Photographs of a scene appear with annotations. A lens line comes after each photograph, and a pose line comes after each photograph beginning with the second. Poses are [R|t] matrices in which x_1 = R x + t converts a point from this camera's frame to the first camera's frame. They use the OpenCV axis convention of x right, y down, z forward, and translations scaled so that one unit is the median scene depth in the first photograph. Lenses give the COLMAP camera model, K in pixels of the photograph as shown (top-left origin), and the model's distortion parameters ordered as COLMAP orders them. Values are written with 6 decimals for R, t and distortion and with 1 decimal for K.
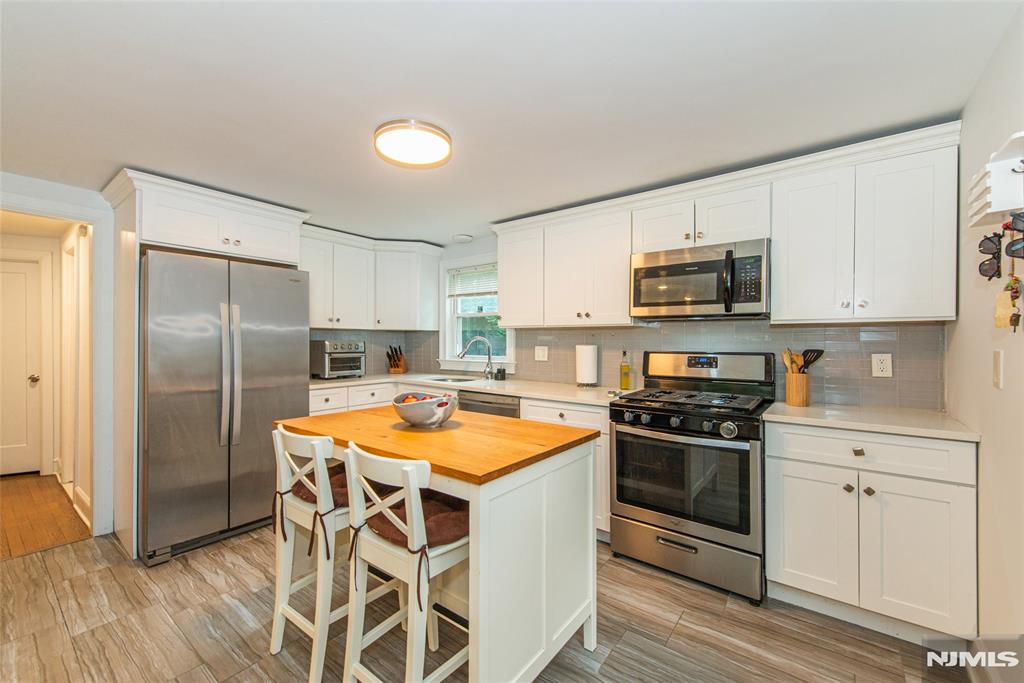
lens RADIAL K [[420.6, 0, 512.0], [0, 420.6, 341.5], [0, 0, 1]] dist [0.013437, -0.000350]
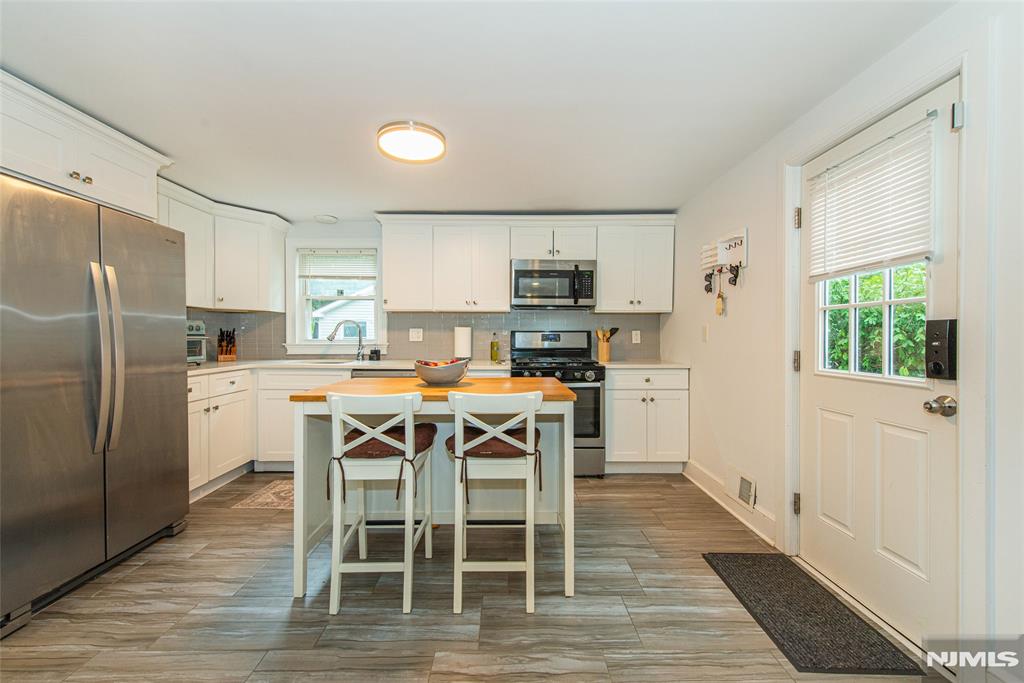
lens RADIAL K [[405.5, 0, 512.0], [0, 405.5, 341.5], [0, 0, 1]] dist [0.019066, -0.000502]
pose [[0.780975, -0.013115, 0.624424, -0.582128], [0.003316, 0.999852, 0.016853, 0.040504], [-0.624553, -0.011091, 0.780904, -0.028709]]
